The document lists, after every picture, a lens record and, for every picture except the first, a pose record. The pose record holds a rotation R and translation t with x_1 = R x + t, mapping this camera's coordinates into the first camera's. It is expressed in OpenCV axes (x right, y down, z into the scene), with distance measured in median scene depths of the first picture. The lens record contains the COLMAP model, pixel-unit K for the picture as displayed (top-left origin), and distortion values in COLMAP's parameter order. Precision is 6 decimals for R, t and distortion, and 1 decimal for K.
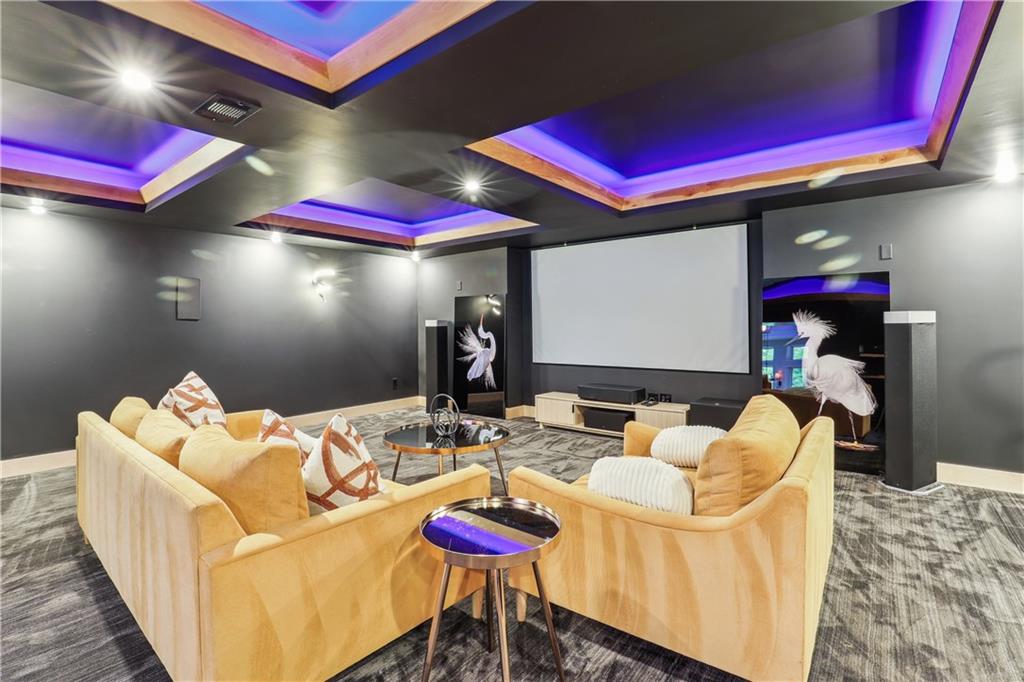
lens RADIAL K [[470.1, 0, 511.0], [0, 470.1, 332.8], [0, 0, 1]] dist [-0.035618, -0.000136]
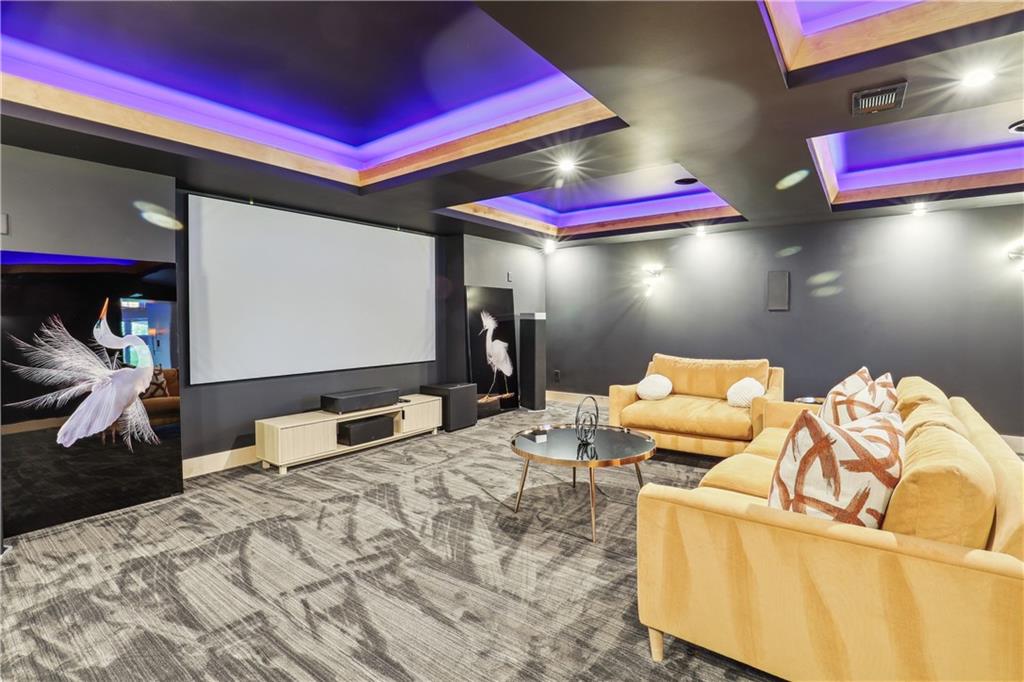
lens RADIAL K [[470.1, 0, 512.7], [0, 470.1, 336.1], [0, 0, 1]] dist [-0.035618, -0.000136]
pose [[-0.020108, -0.030470, 0.999333, -0.543573], [0.019475, 0.999334, 0.030862, -0.007656], [-0.999608, 0.020082, -0.019501, 0.611575]]
